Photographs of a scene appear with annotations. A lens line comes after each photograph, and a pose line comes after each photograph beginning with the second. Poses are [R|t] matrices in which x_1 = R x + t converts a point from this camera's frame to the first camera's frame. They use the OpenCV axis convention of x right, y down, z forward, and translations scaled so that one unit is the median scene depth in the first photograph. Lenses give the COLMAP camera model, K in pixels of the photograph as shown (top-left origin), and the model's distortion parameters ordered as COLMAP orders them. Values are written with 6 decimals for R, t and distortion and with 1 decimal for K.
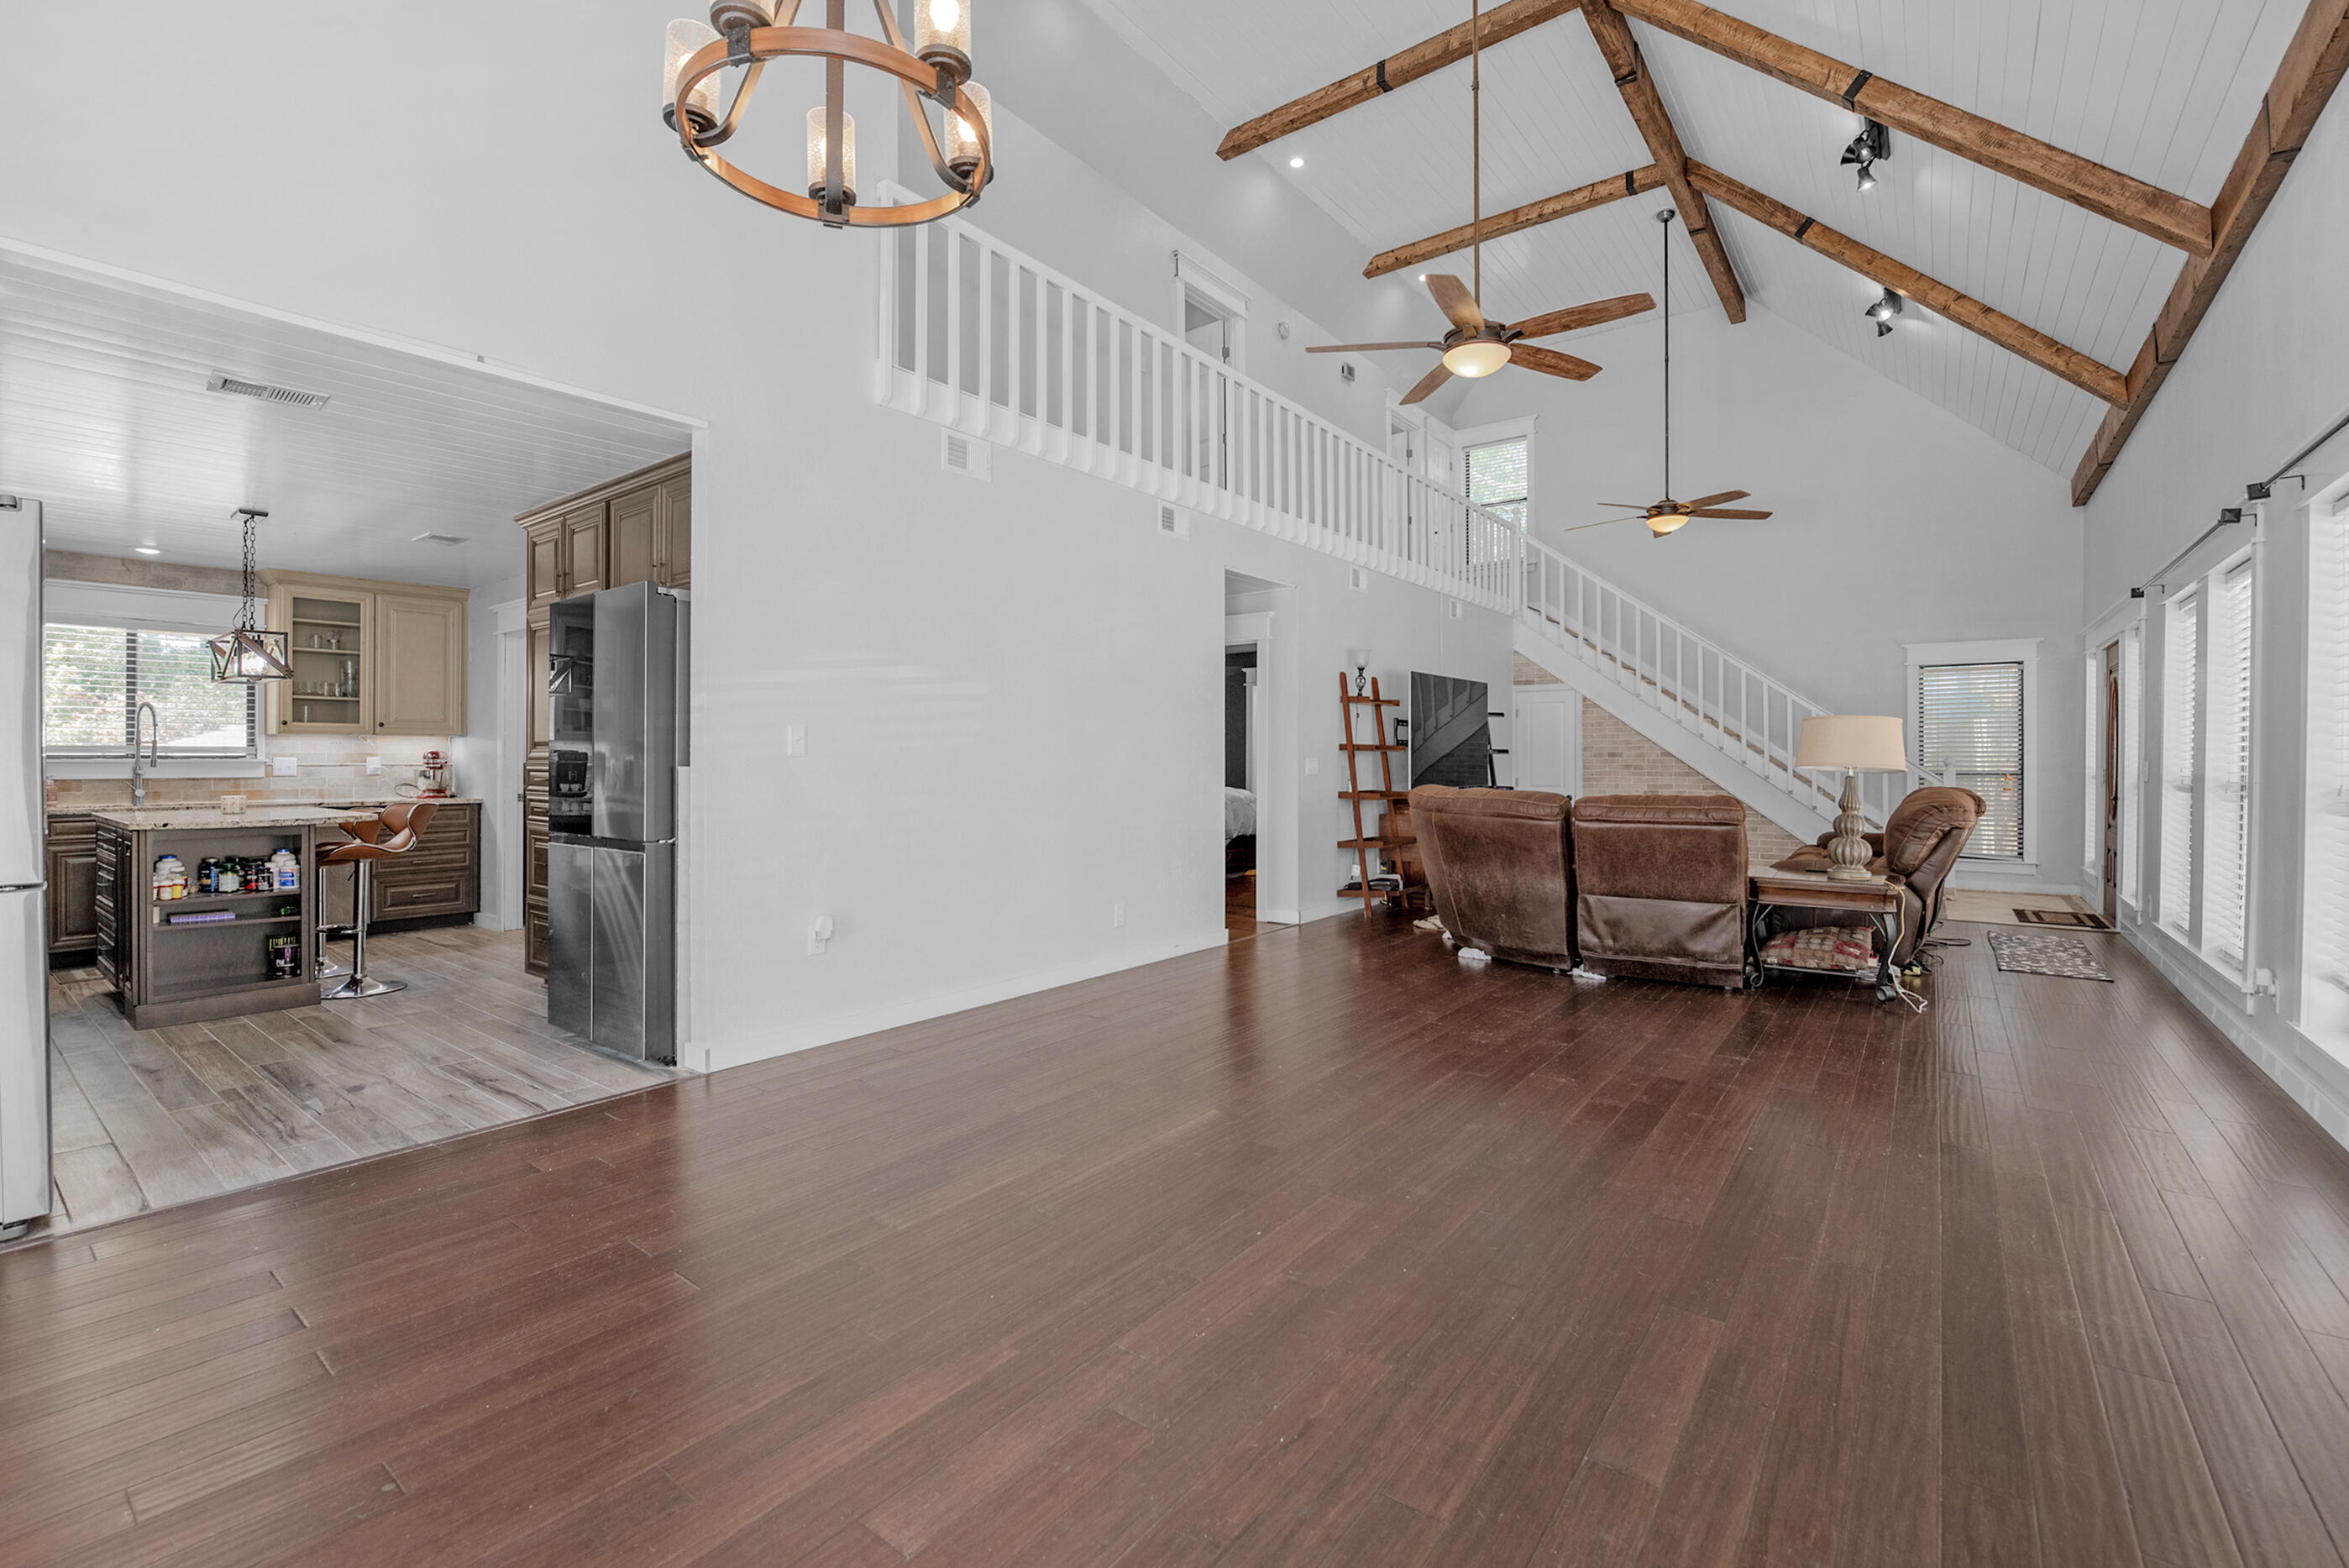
lens RADIAL K [[1100.7, 0, 1174.5], [0, 1100.7, 784.0], [0, 0, 1]] dist [-0.001030, -0.006416]
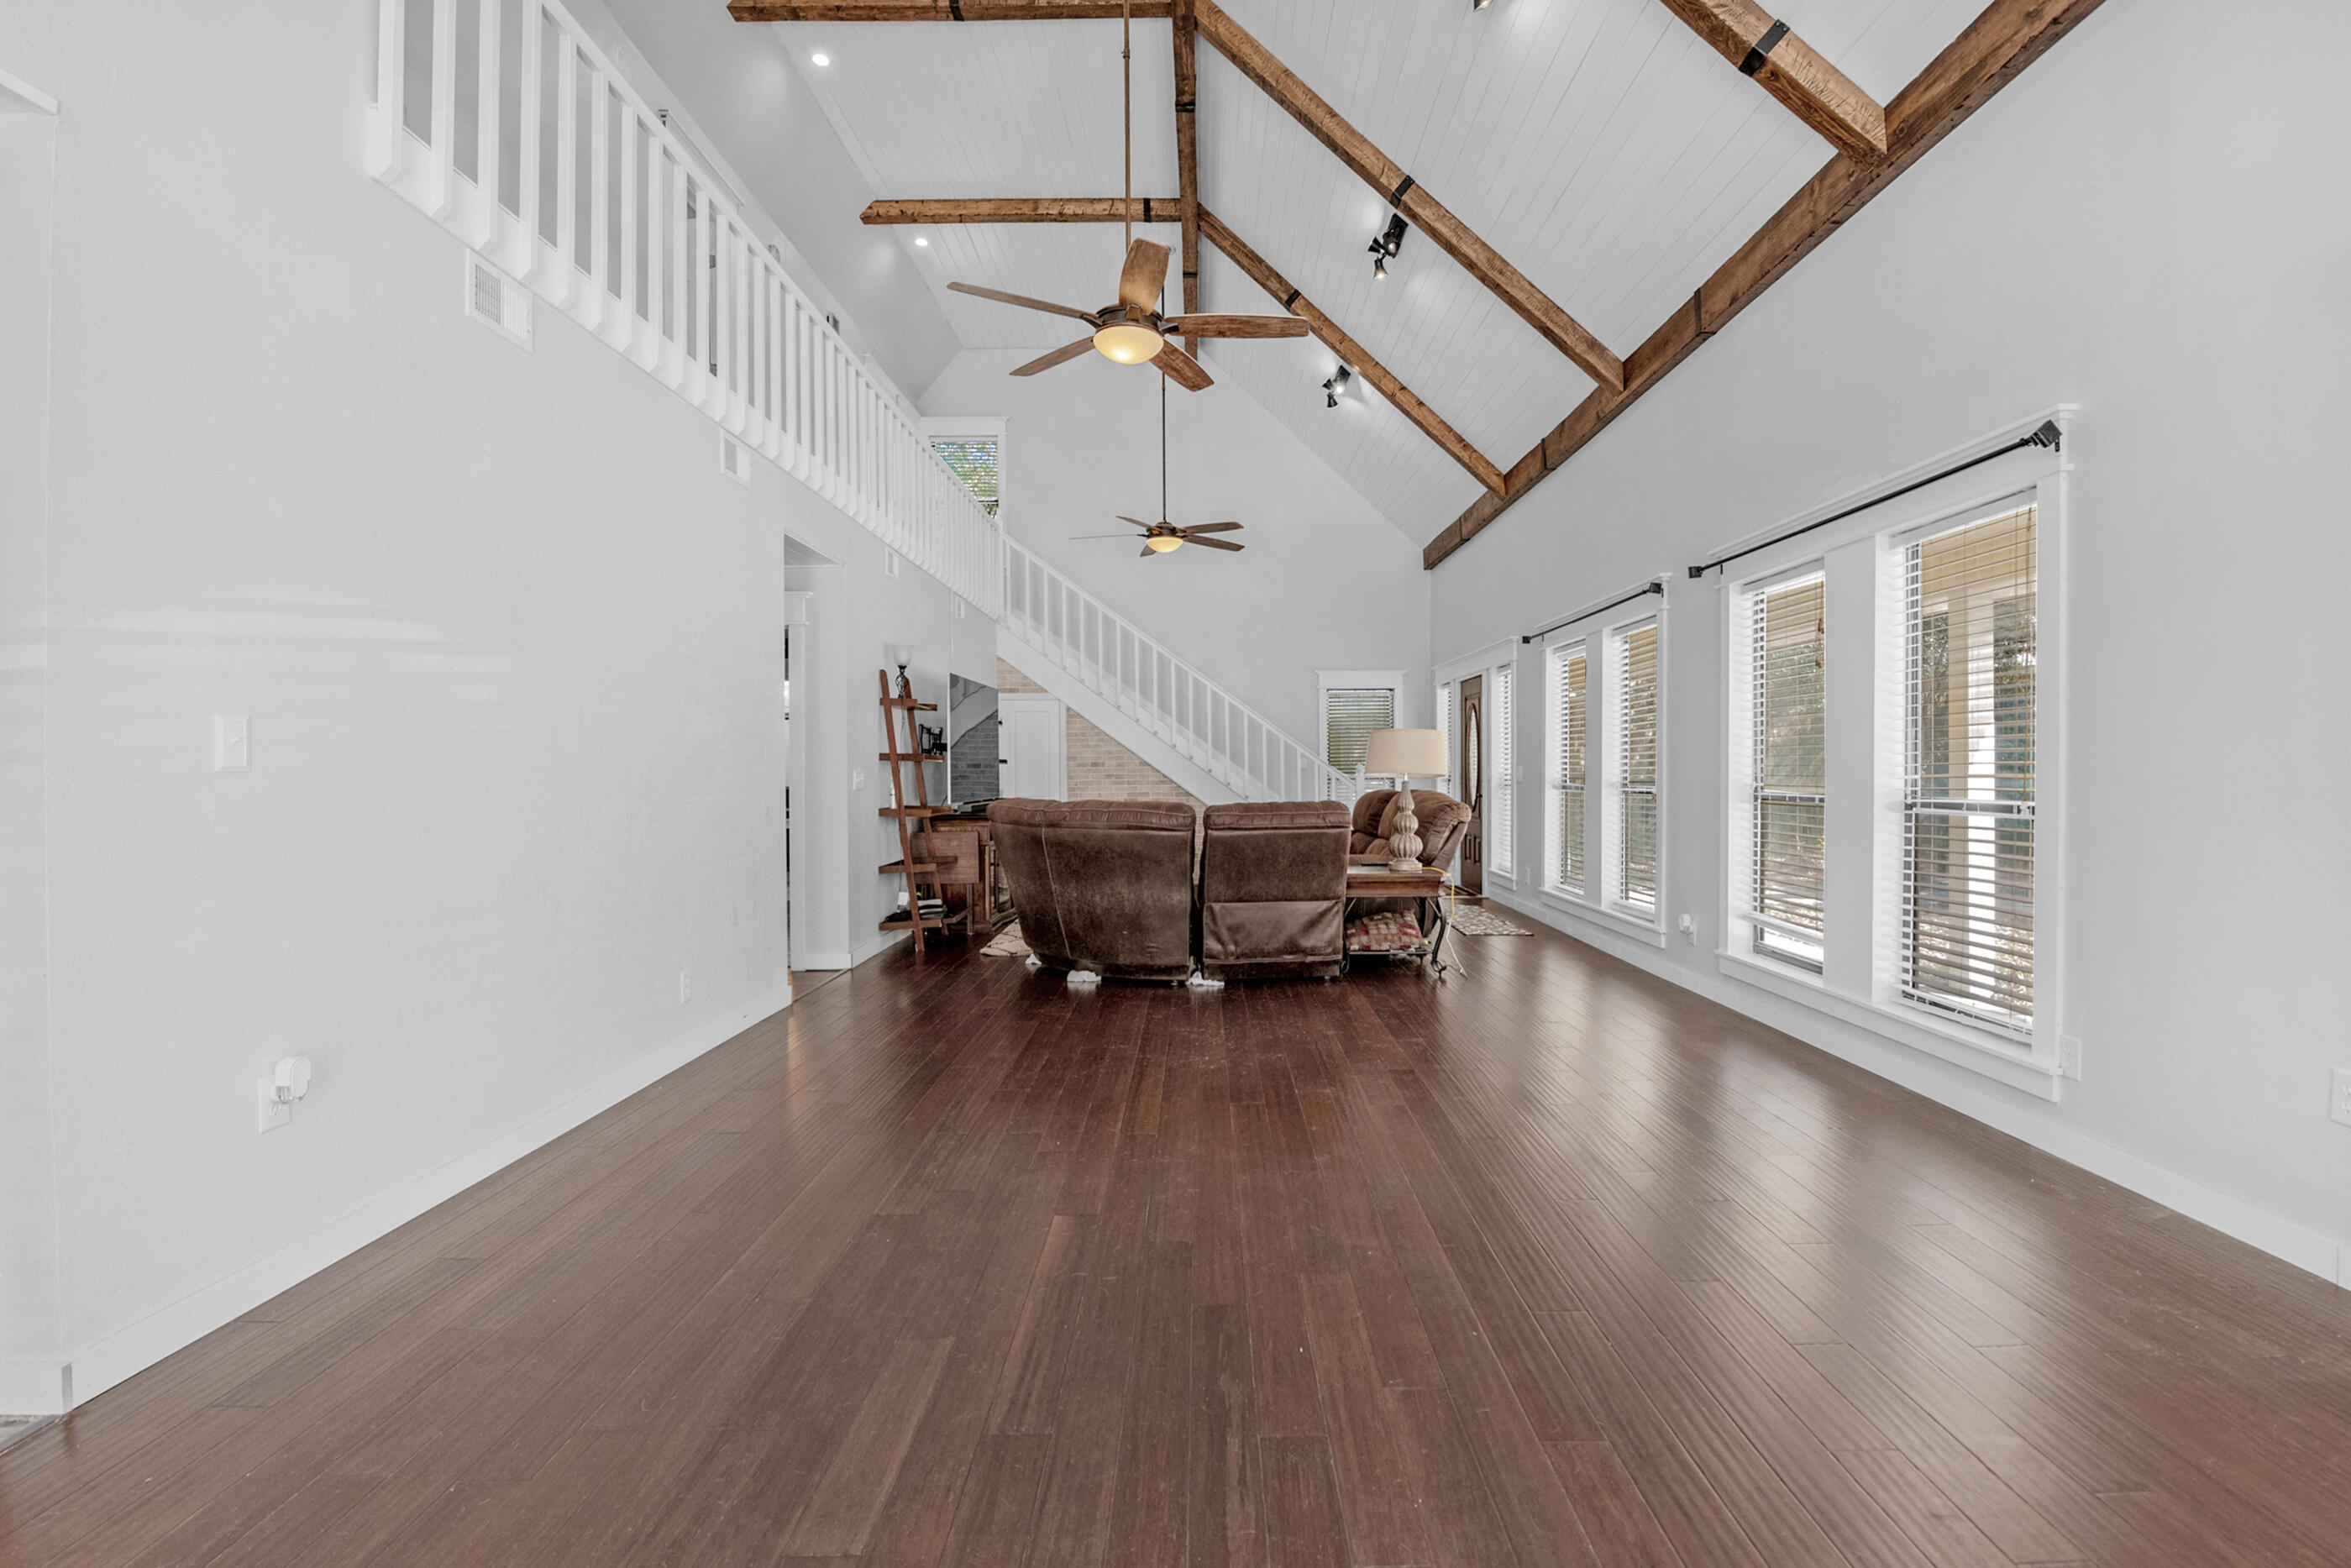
lens RADIAL K [[1101.5, 0, 1175.5], [0, 1101.5, 784.0], [0, 0, 1]] dist [-0.001030, -0.006416]
pose [[0.763073, -0.015968, 0.646115, -0.298089], [0.022997, 0.999733, -0.002452, -0.006292], [-0.645903, 0.016730, 0.763237, 0.251366]]
